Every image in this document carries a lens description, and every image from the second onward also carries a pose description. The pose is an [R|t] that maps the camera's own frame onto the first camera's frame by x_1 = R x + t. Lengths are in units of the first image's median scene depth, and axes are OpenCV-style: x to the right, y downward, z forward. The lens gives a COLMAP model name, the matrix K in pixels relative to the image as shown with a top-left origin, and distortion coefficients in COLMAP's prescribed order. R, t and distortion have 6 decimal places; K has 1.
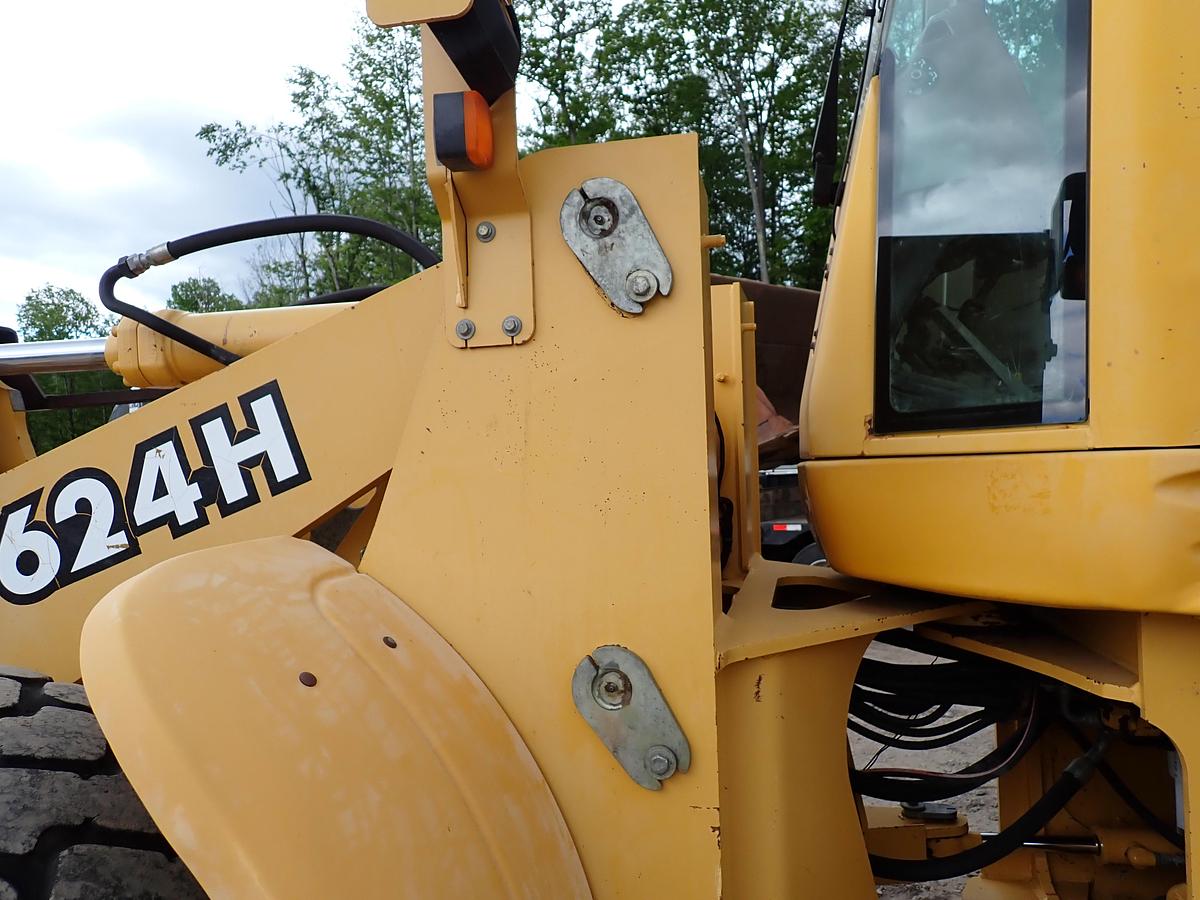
lens RADIAL K [[887.0, 0, 595.1], [0, 887.0, 448.8], [0, 0, 1]] dist [0.015498, -0.015376]
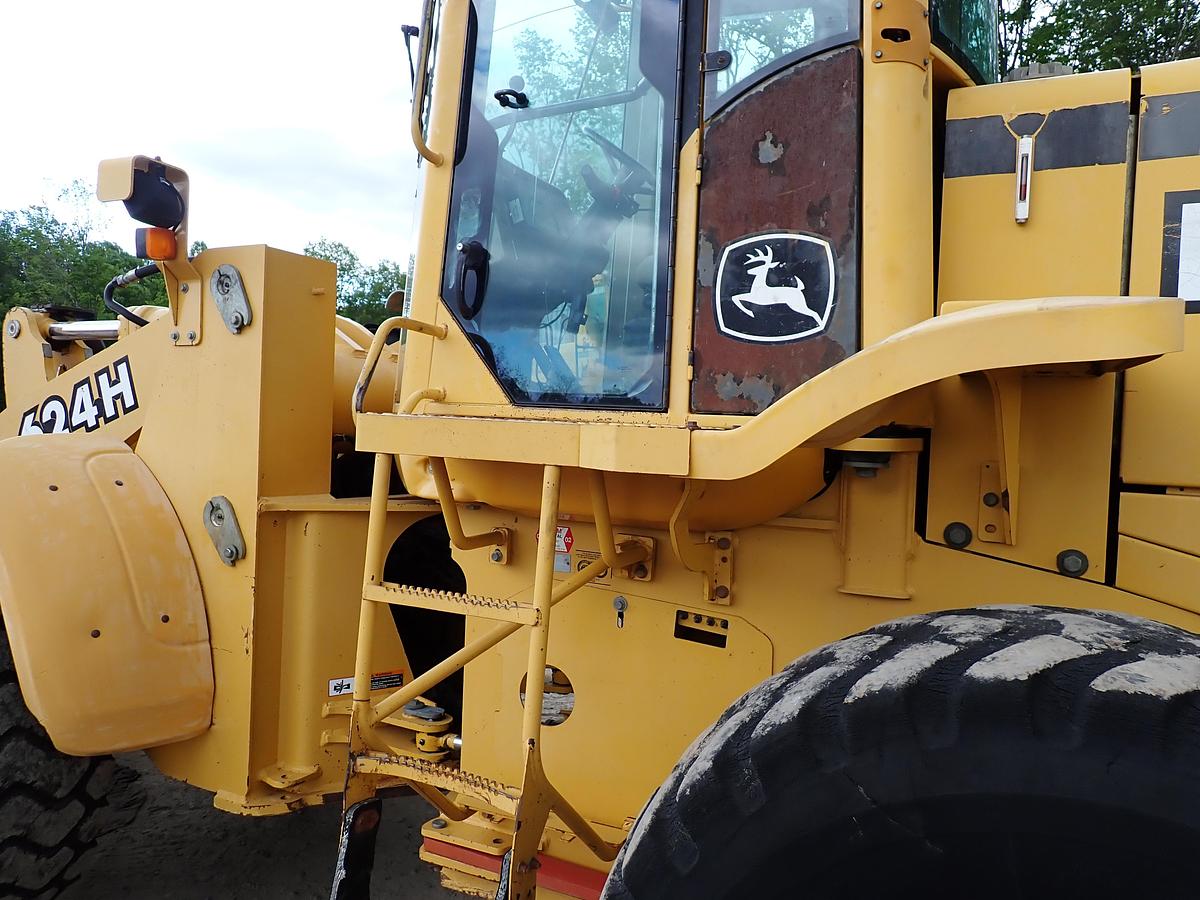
lens RADIAL K [[887.0, 0, 591.8], [0, 887.0, 452.3], [0, 0, 1]] dist [0.015498, -0.015376]
pose [[0.965876, 0.071652, -0.248896, 1.069161], [-0.058963, 0.996569, 0.058079, -0.037312], [0.252203, -0.041422, 0.966787, -0.599969]]
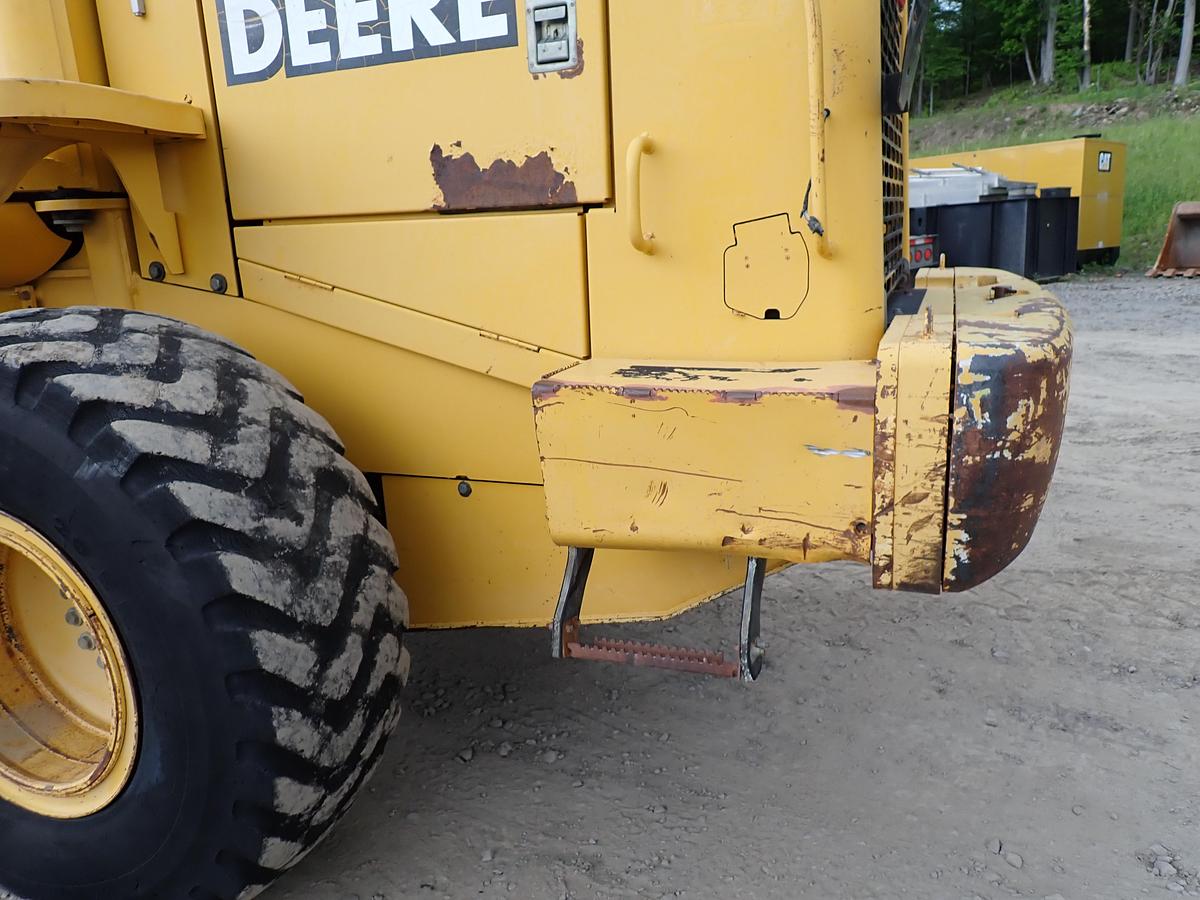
lens RADIAL K [[887.0, 0, 596.8], [0, 887.0, 446.1], [0, 0, 1]] dist [0.015498, -0.015376]
pose [[0.982296, 0.027026, -0.185377, 2.306272], [0.024455, 0.962573, 0.269916, 0.006307], [0.185733, -0.269671, 0.944871, -0.773542]]
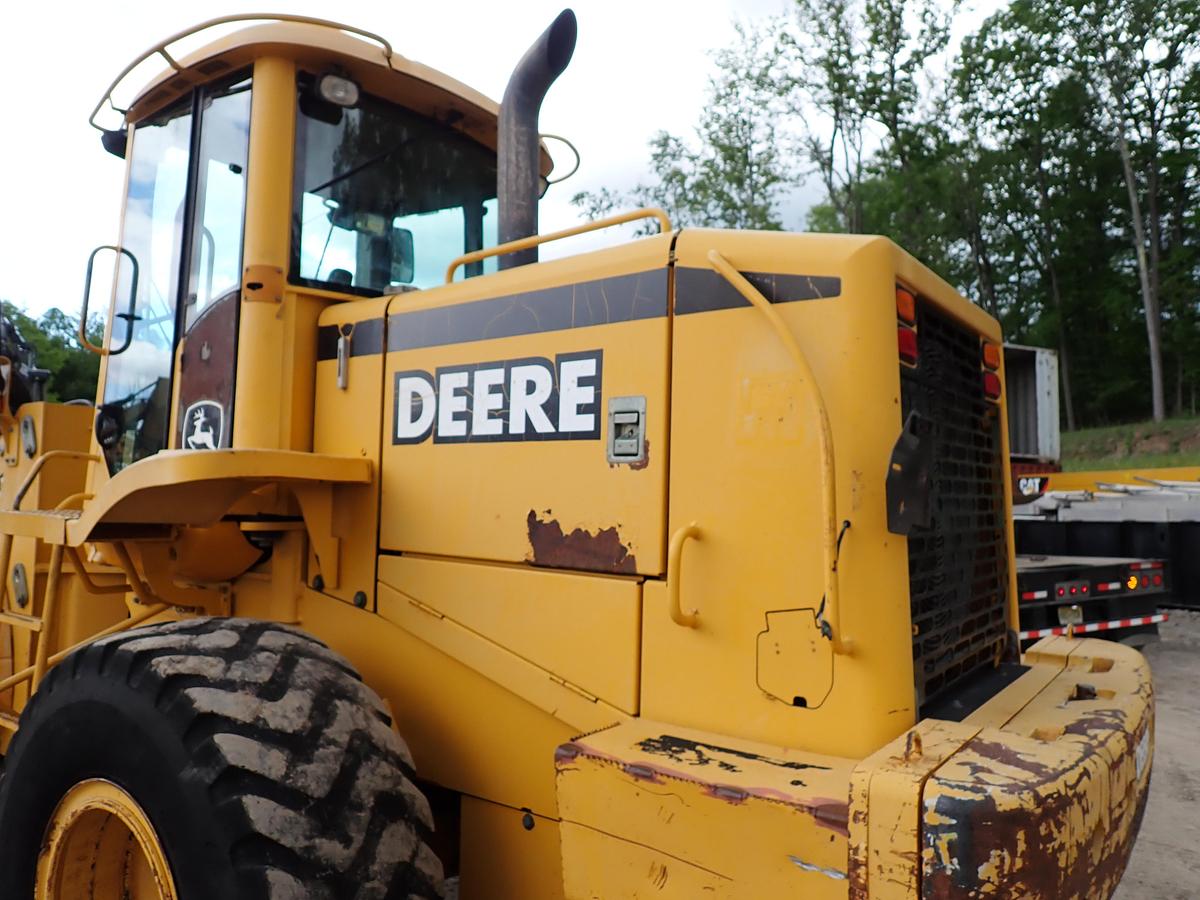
lens RADIAL K [[887.0, 0, 596.9], [0, 887.0, 451.2], [0, 0, 1]] dist [0.015498, -0.015376]
pose [[0.904050, 0.021795, -0.426871, 2.566153], [-0.033384, 0.999249, -0.019683, -0.144725], [0.426121, 0.032045, 0.904099, -0.803131]]
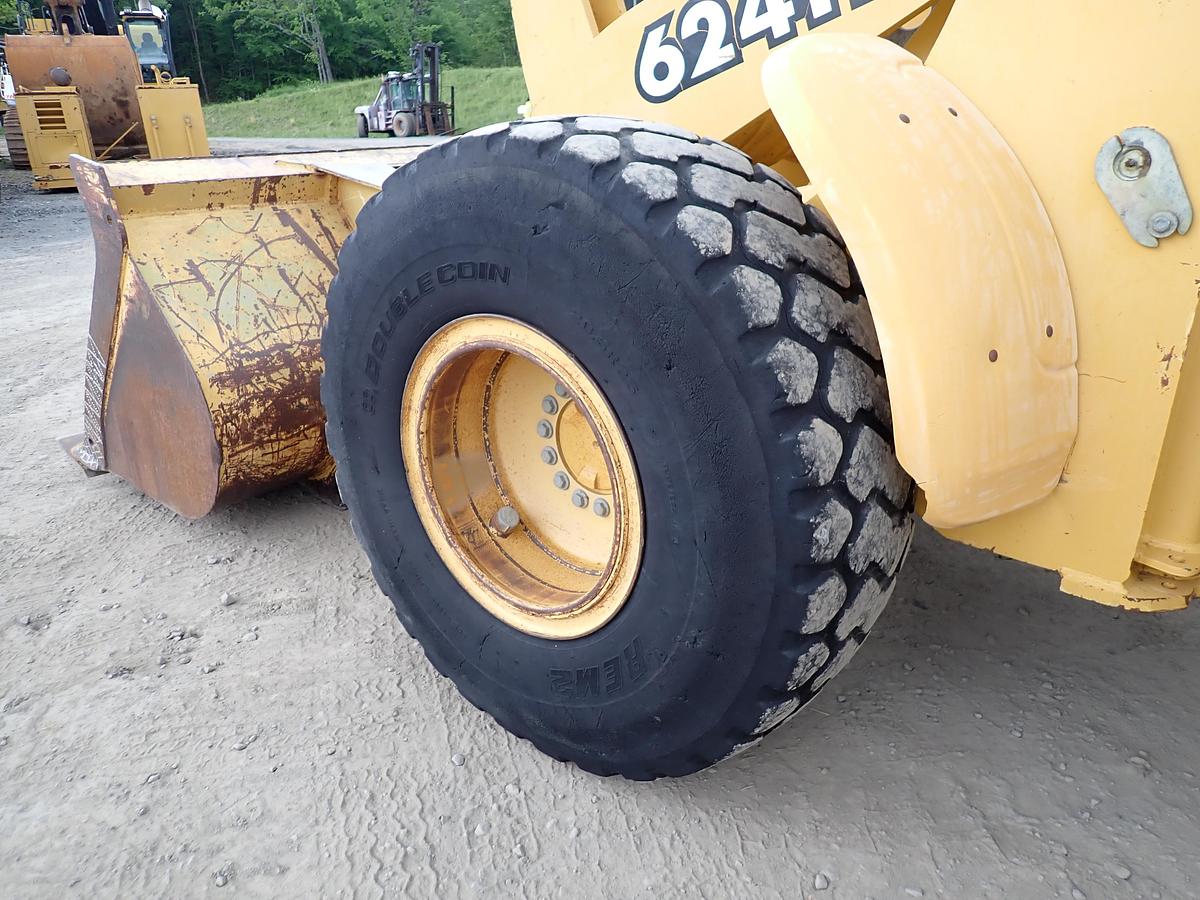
lens RADIAL K [[887.0, 0, 610.6], [0, 887.0, 443.8], [0, 0, 1]] dist [0.015498, -0.015376]
pose [[0.894695, 0.189347, -0.404559, -0.043305], [-0.013976, 0.917132, 0.398339, 0.113823], [0.446458, -0.350738, 0.823200, -0.378337]]
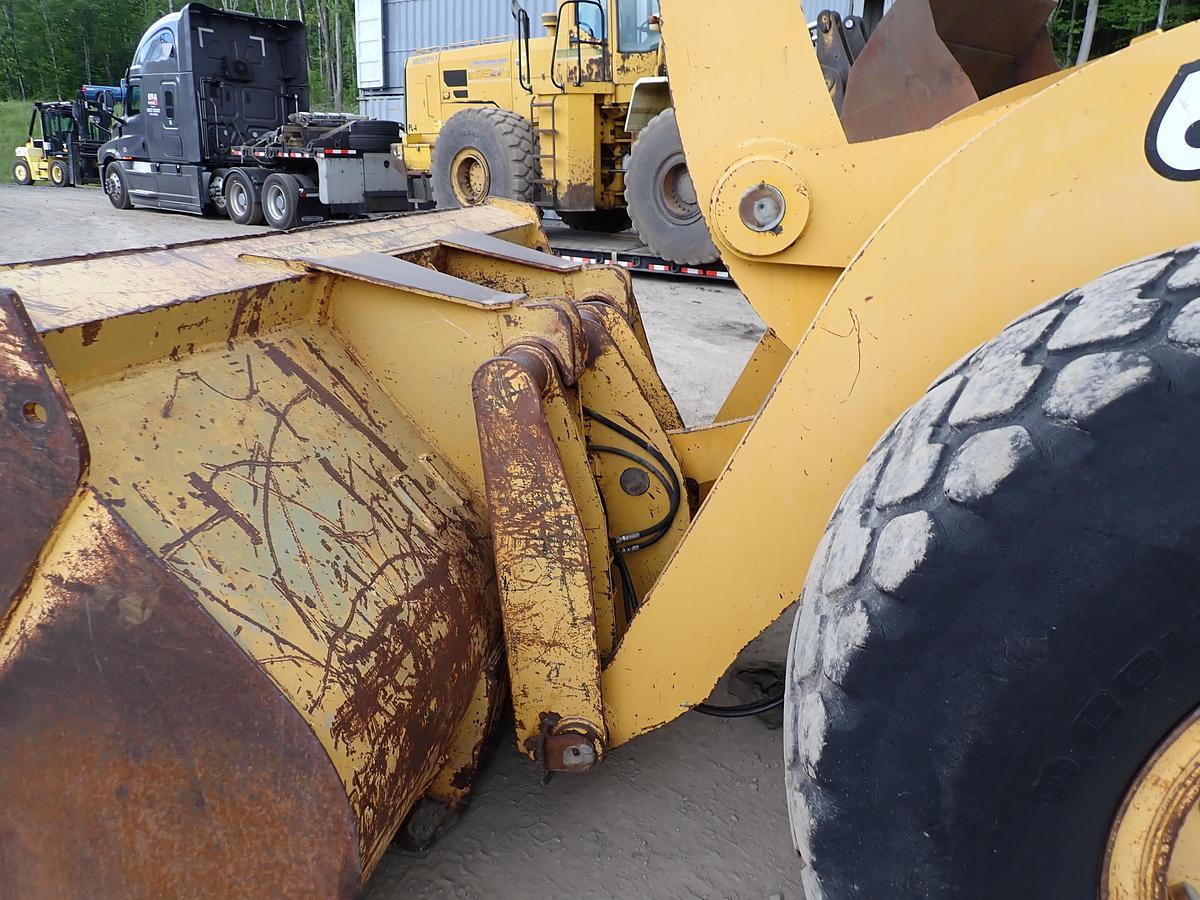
lens RADIAL K [[887.0, 0, 601.4], [0, 887.0, 437.6], [0, 0, 1]] dist [0.015498, -0.015376]
pose [[0.997198, 0.053877, 0.051894, -1.305307], [-0.067605, 0.946037, 0.316927, 0.178138], [-0.032019, -0.319548, 0.947029, 0.068279]]
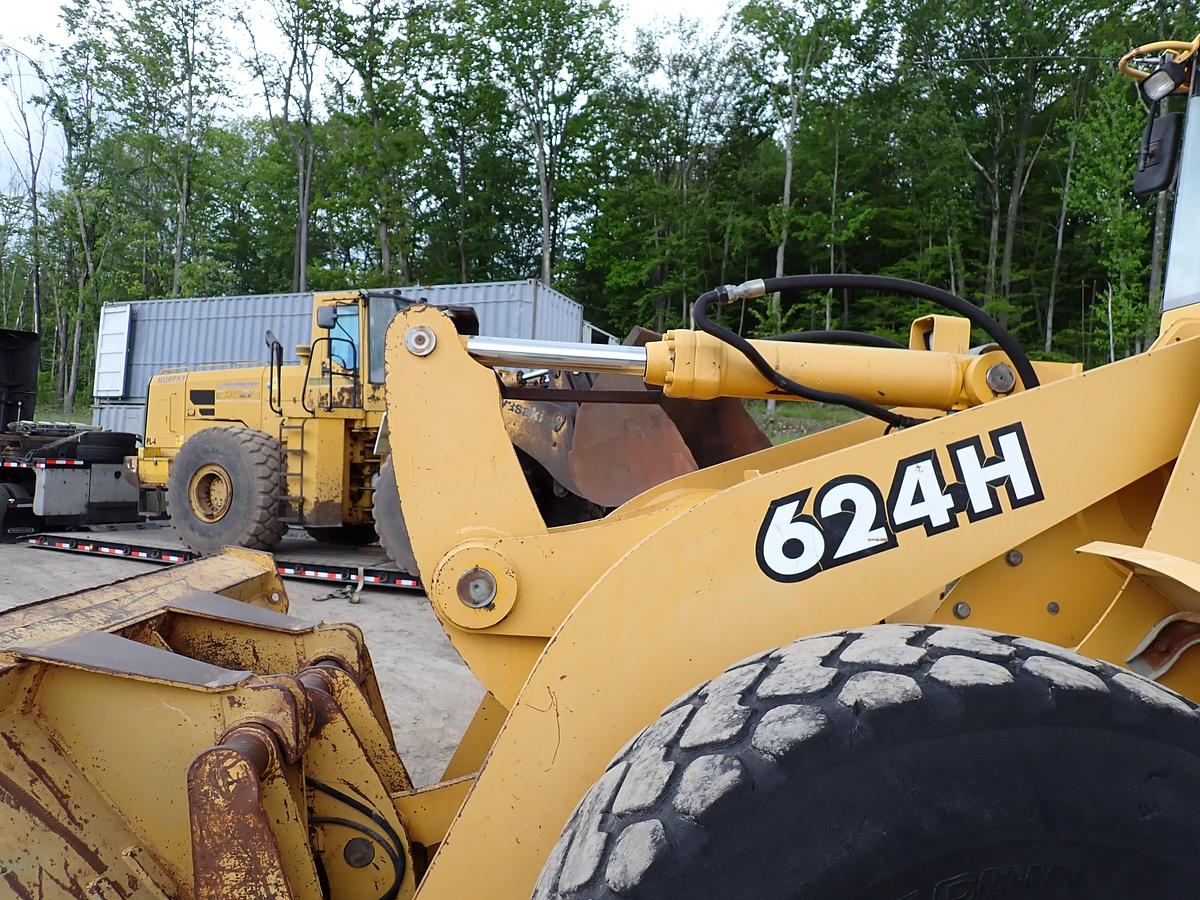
lens RADIAL K [[887.0, 0, 597.9], [0, 887.0, 449.1], [0, 0, 1]] dist [0.015498, -0.015376]
pose [[0.951162, 0.093366, 0.294233, -1.289687], [-0.091294, 0.995607, -0.020803, 0.045128], [-0.294883, -0.007075, 0.955507, -0.074749]]
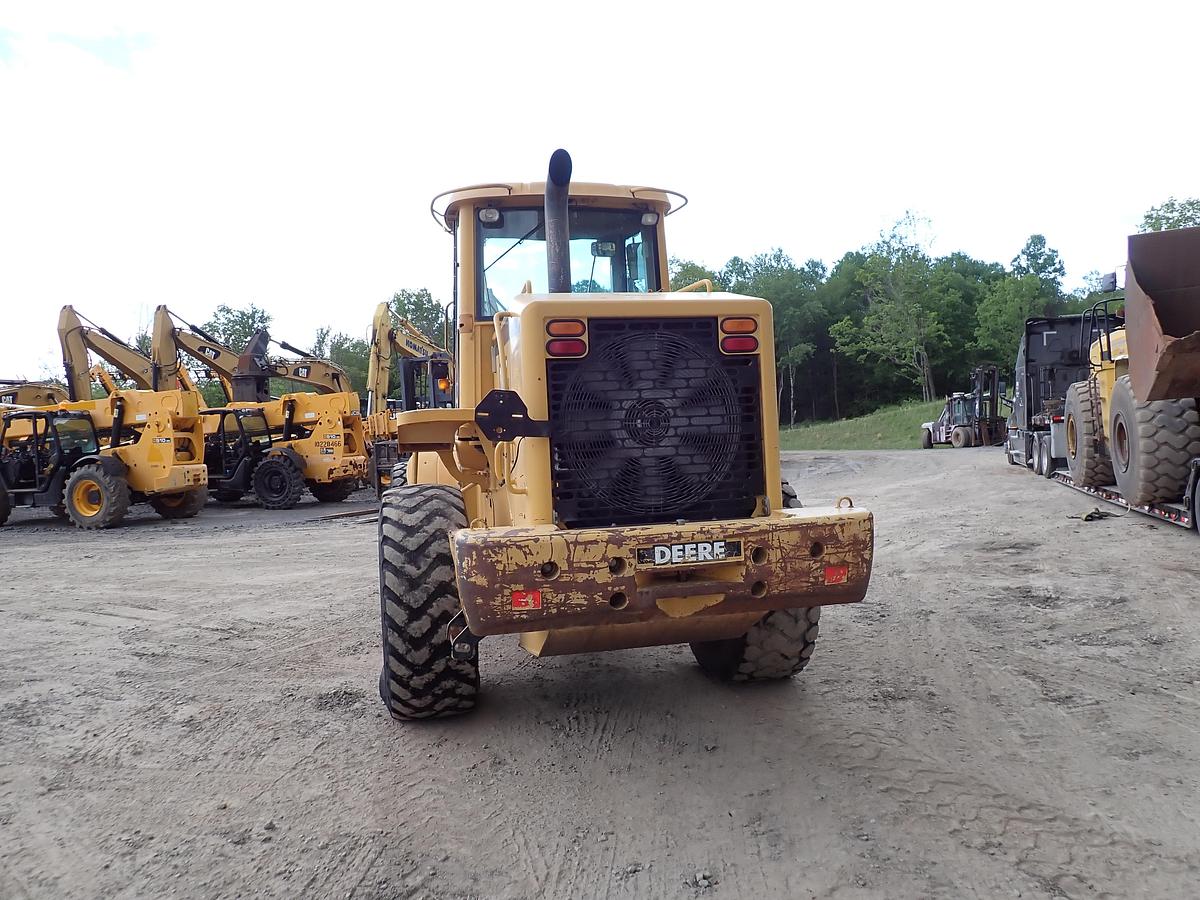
lens RADIAL K [[887.0, 0, 610.0], [0, 887.0, 454.7], [0, 0, 1]] dist [0.015498, -0.015376]
pose [[0.405518, 0.053039, -0.912547, 4.837989], [0.043999, 0.996025, 0.077443, -0.222589], [0.913028, -0.071556, 0.401572, -0.419961]]
